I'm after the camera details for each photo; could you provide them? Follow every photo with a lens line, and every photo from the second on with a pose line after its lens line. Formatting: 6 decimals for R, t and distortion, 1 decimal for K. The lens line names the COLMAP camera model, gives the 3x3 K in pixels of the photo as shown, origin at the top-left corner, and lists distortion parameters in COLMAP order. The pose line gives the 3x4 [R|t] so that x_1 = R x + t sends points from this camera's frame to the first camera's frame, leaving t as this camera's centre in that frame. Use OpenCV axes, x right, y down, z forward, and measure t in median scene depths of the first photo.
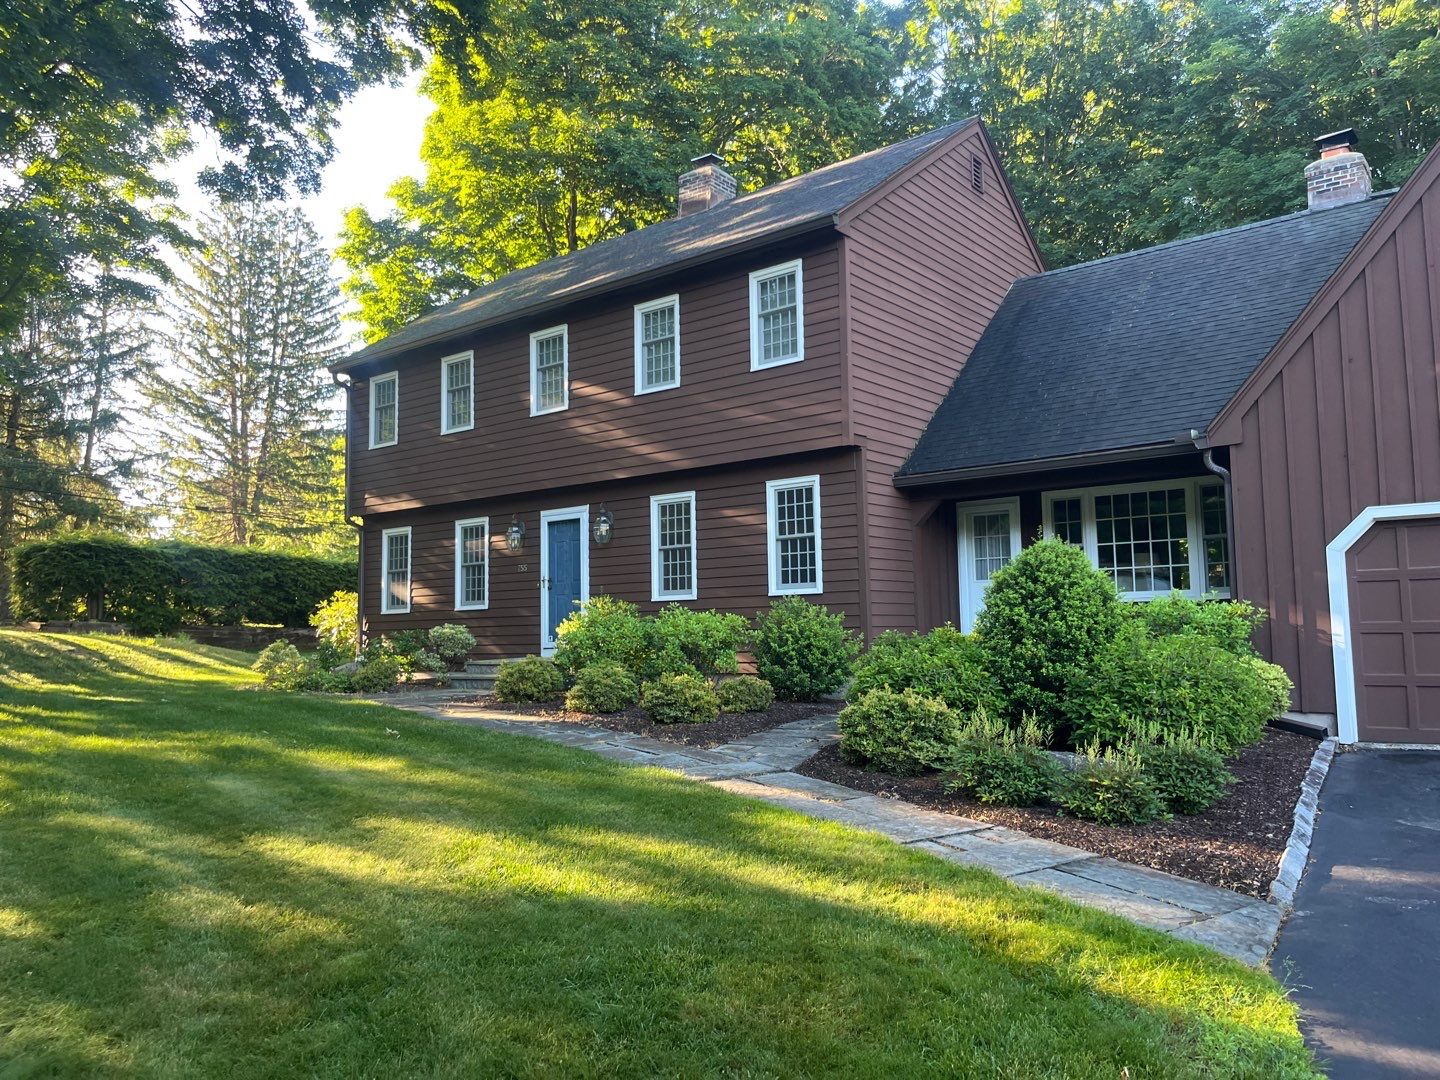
lens RADIAL K [[1073.4, 0, 718.4], [0, 1073.4, 545.2], [0, 0, 1]] dist [0.076469, -0.116135]
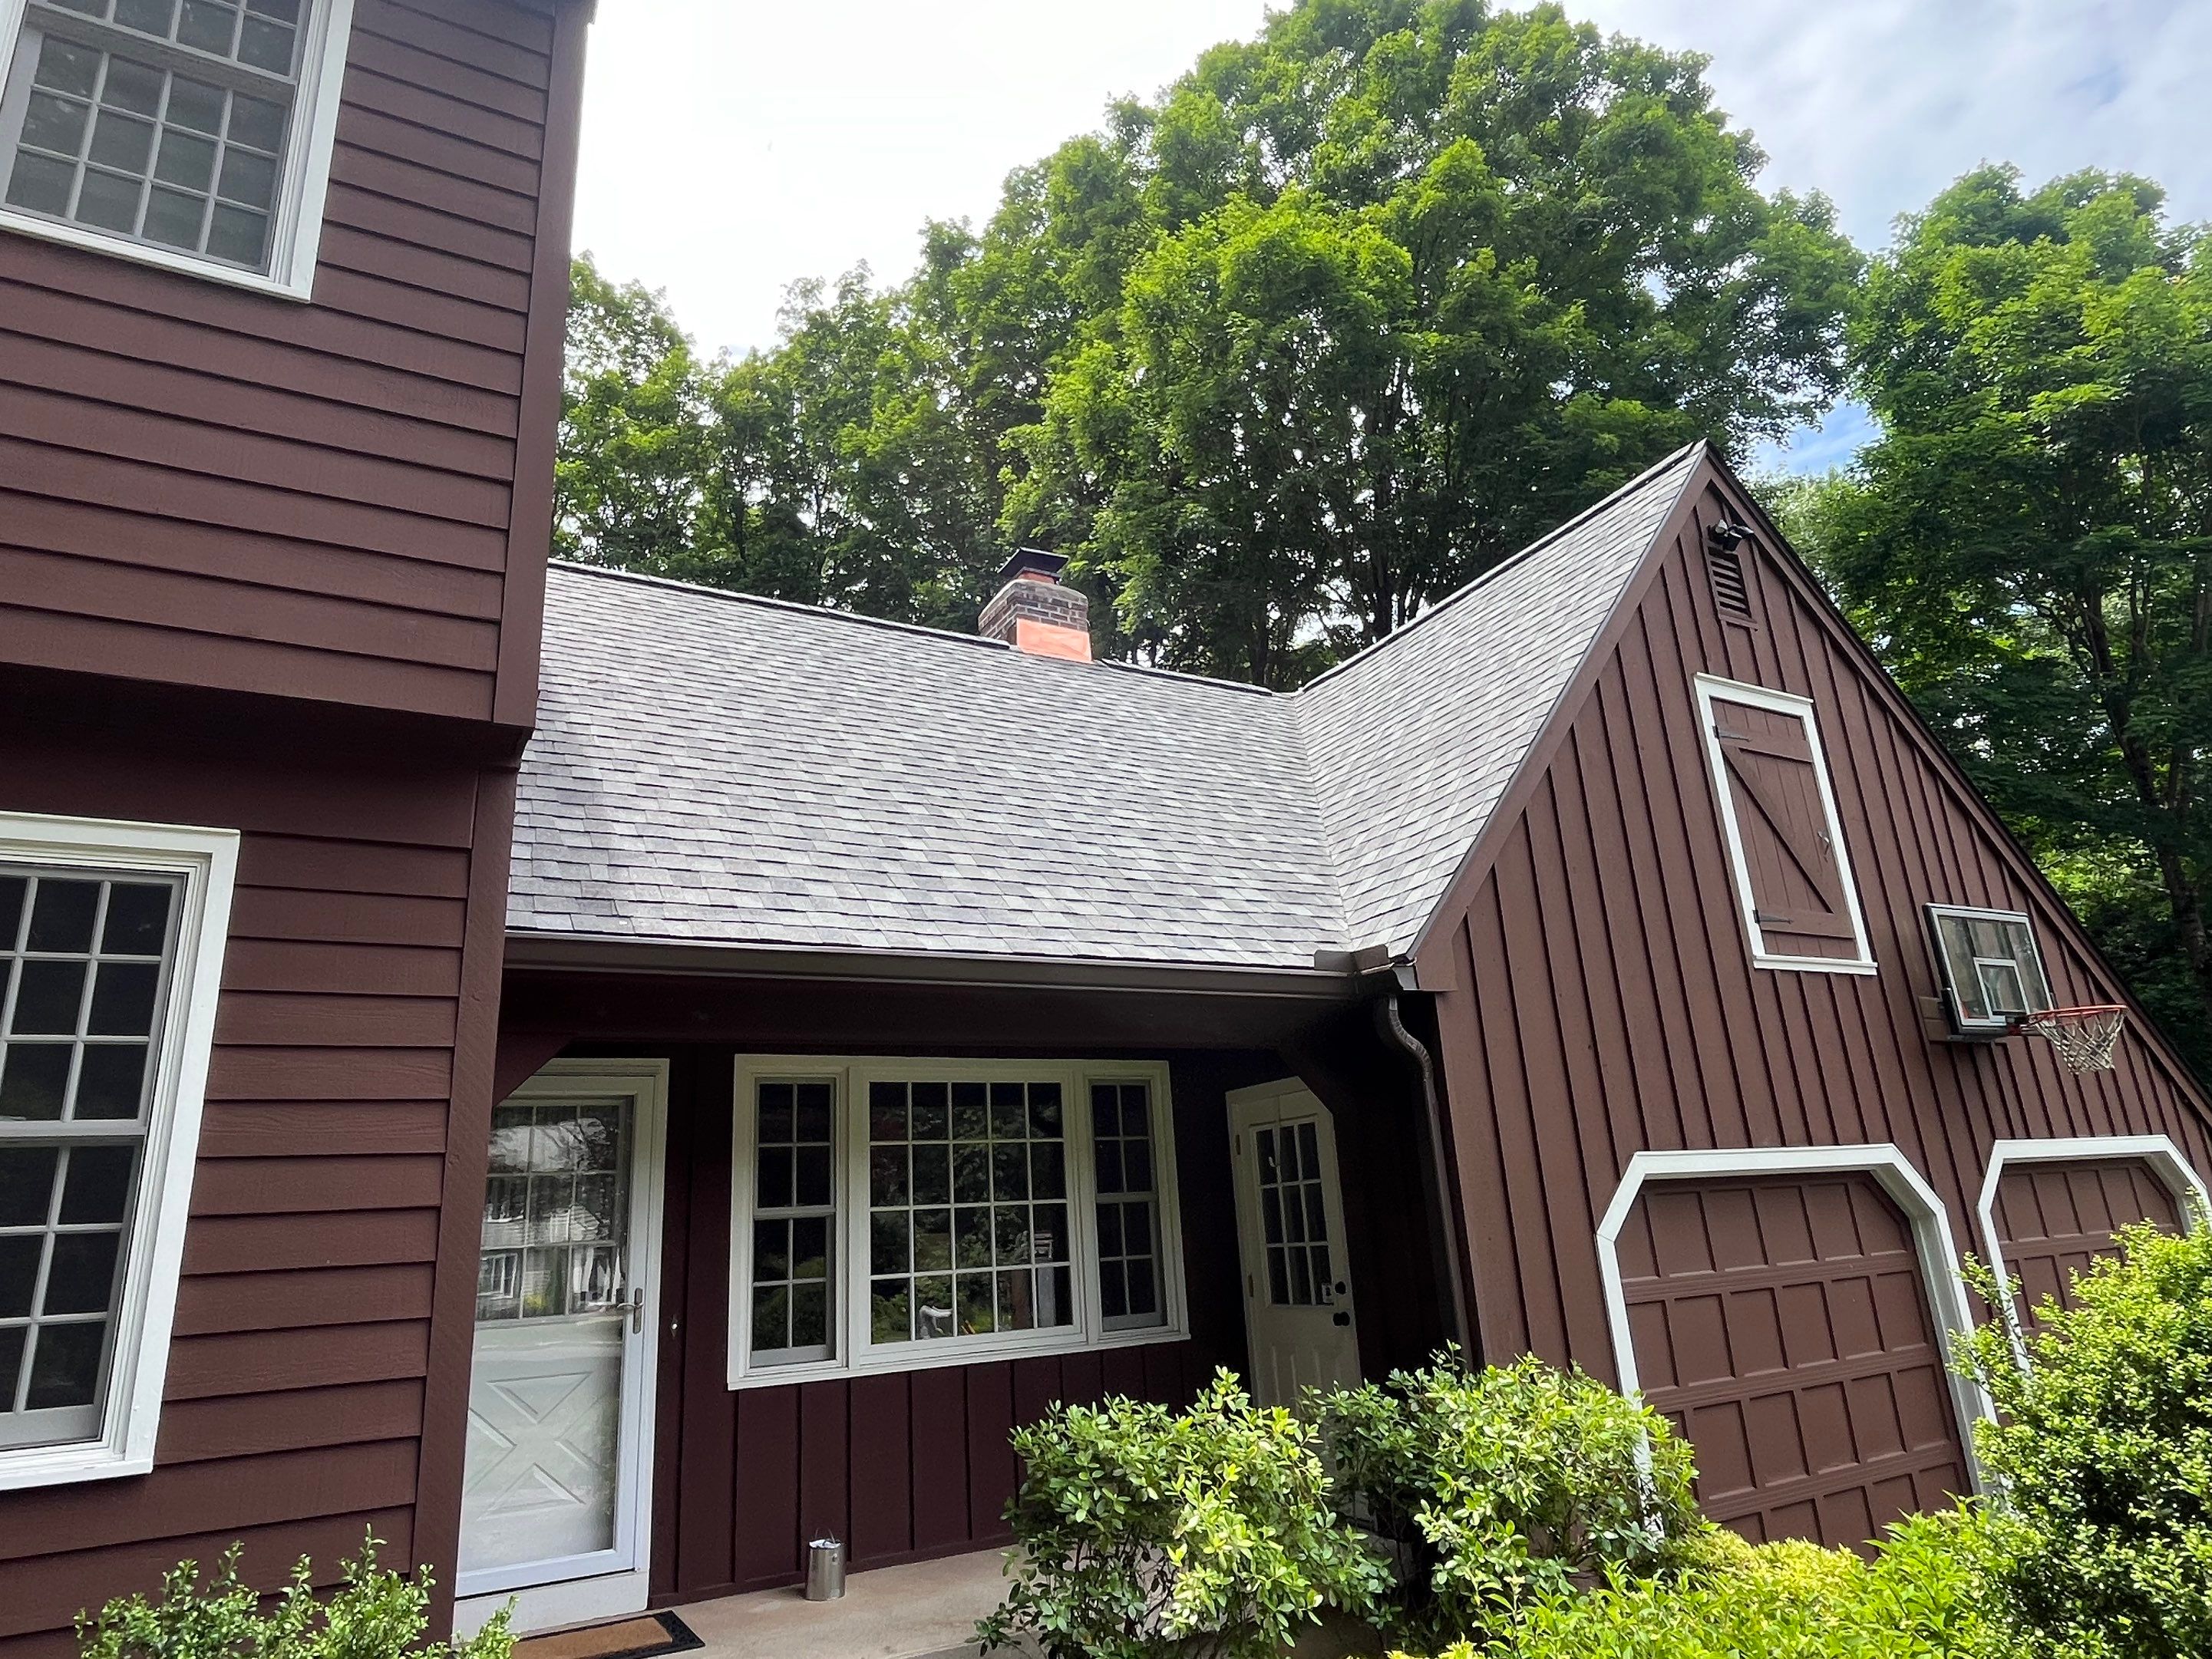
lens RADIAL K [[1295.0, 0, 1101.8], [0, 1295.0, 831.1], [0, 0, 1]] dist [-0.004943, -0.001795]
pose [[0.376877, 0.273607, 0.884931, -0.060878], [-0.023784, 0.957921, -0.286046, 0.000023], [-0.925958, 0.086757, 0.367526, 0.758049]]
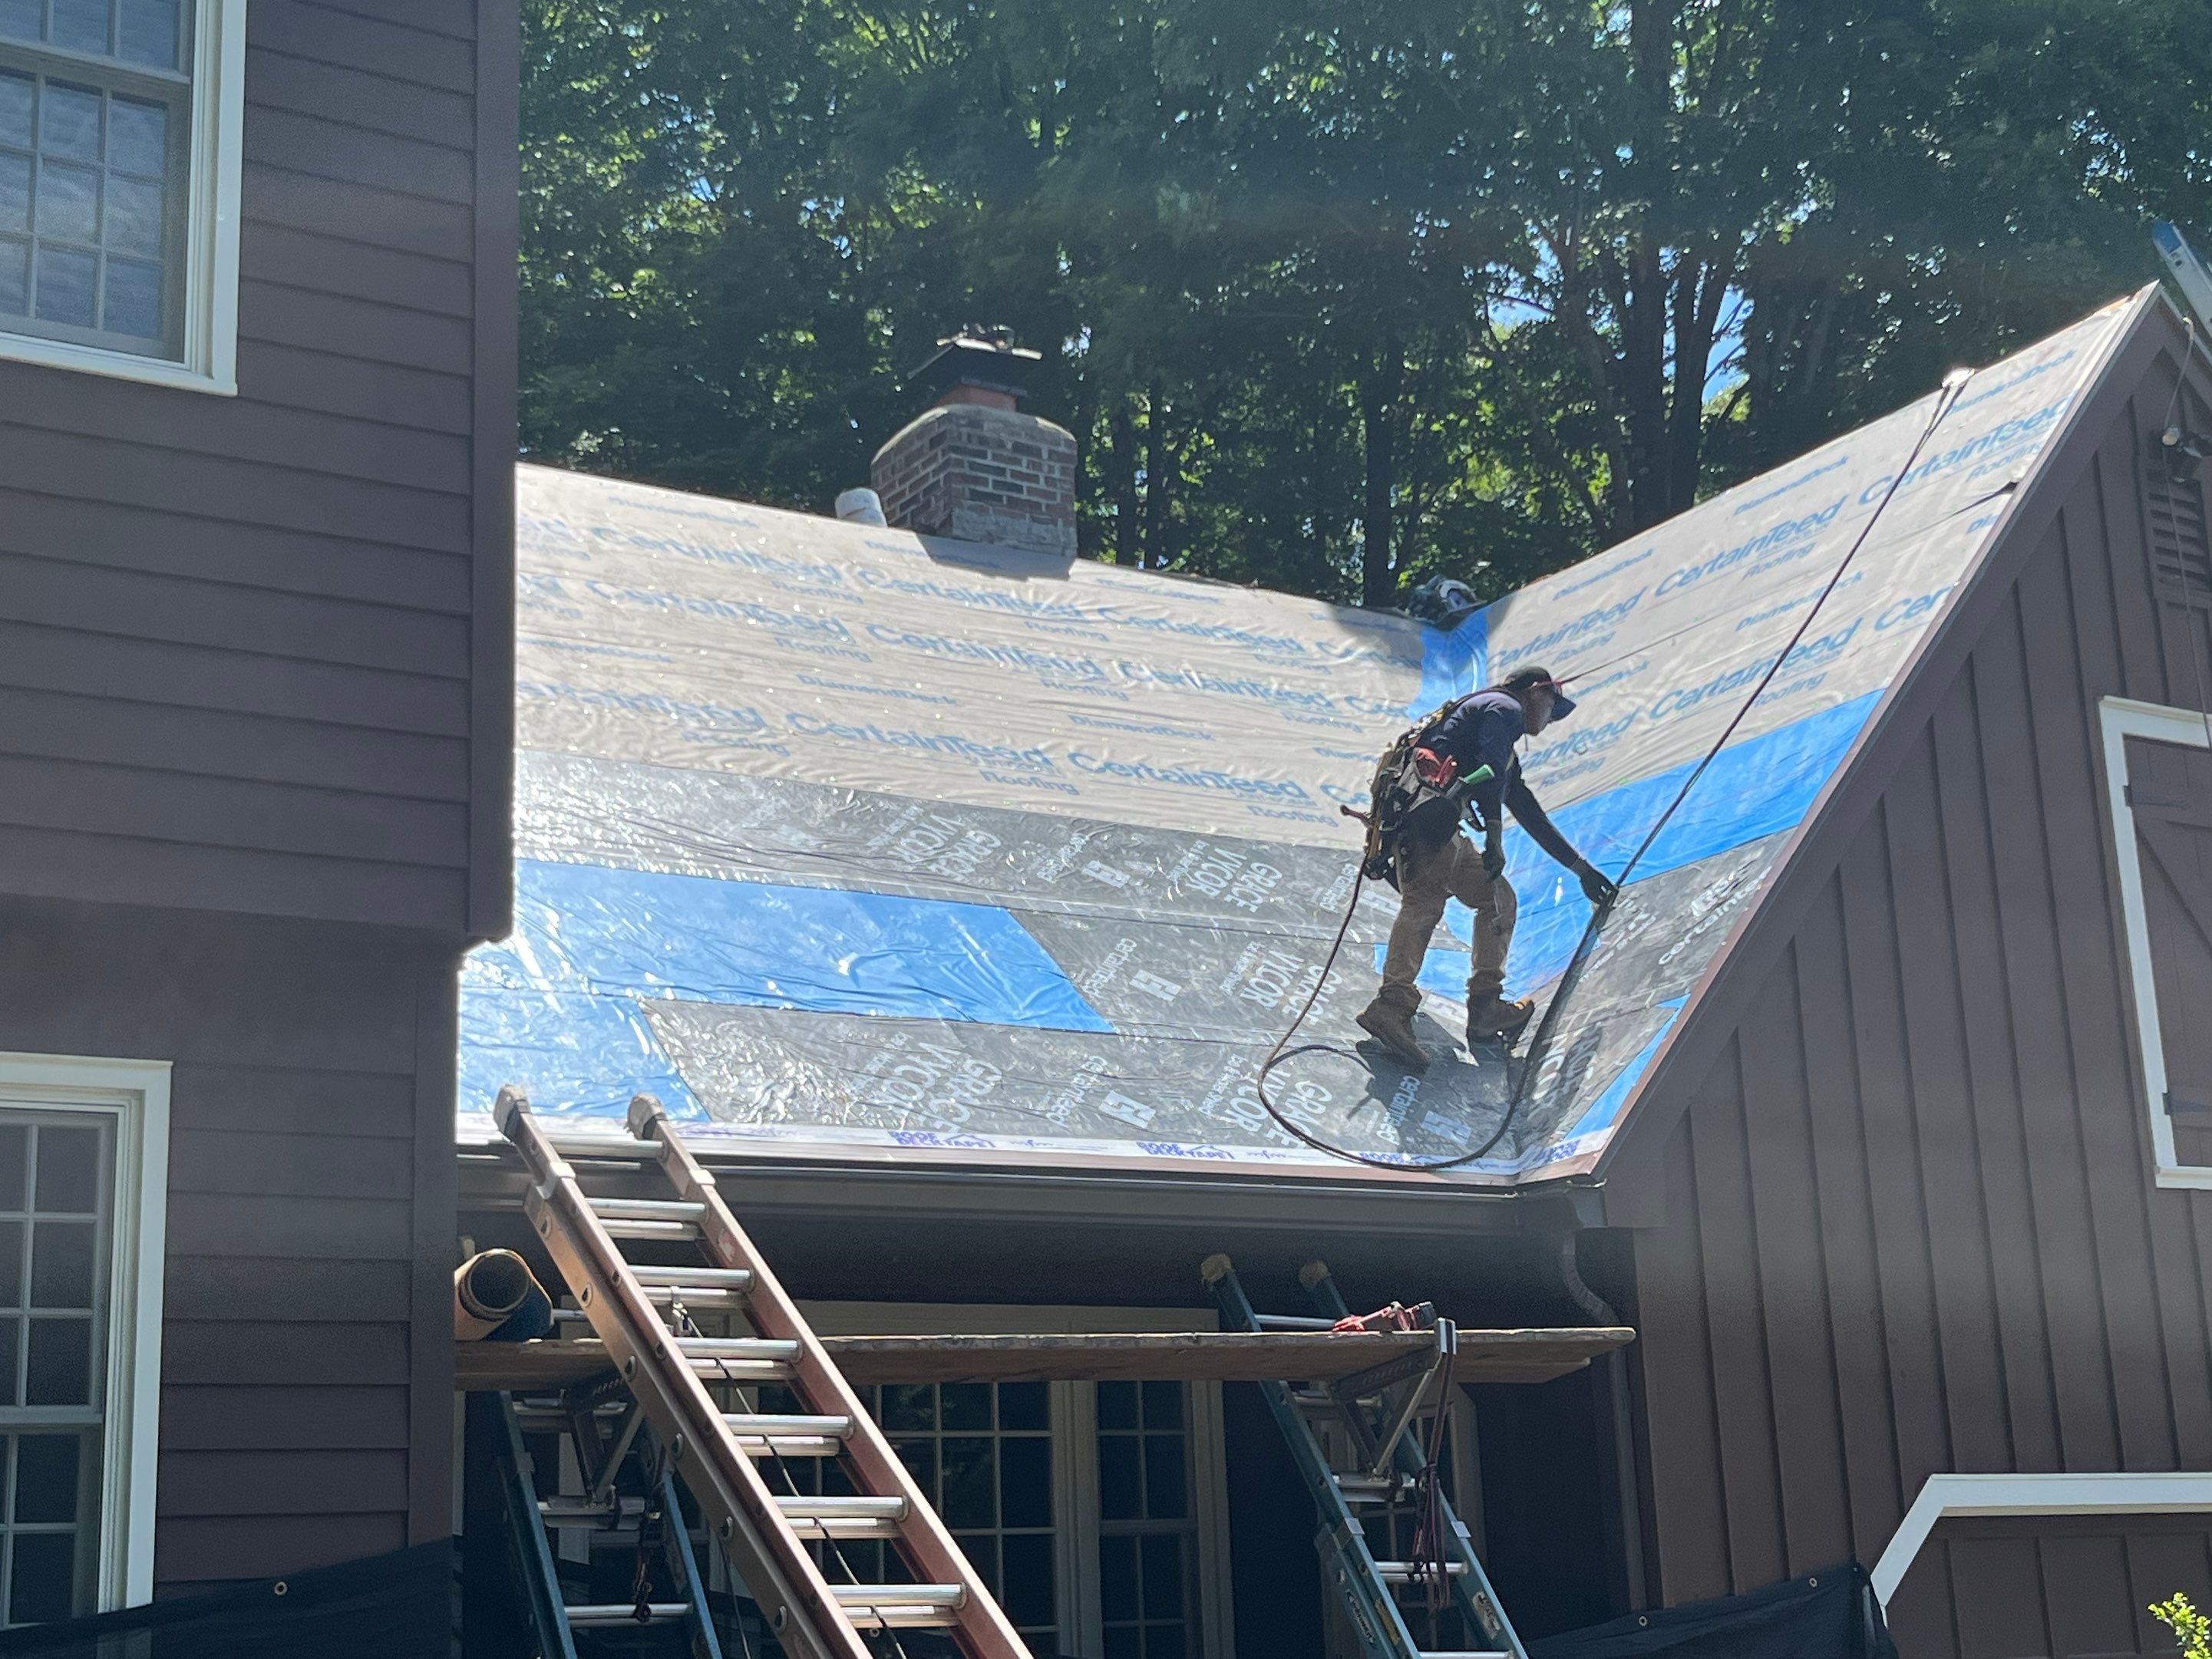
lens RADIAL K [[3065.8, 0, 1138.1], [0, 3065.8, 827.5], [0, 0, 1]] dist [0.164504, -0.603896]
pose [[0.325504, 0.243138, 0.913746, -0.310752], [-0.042091, 0.969142, -0.242884, 0.010264], [-0.944603, 0.040599, 0.325694, 0.694183]]
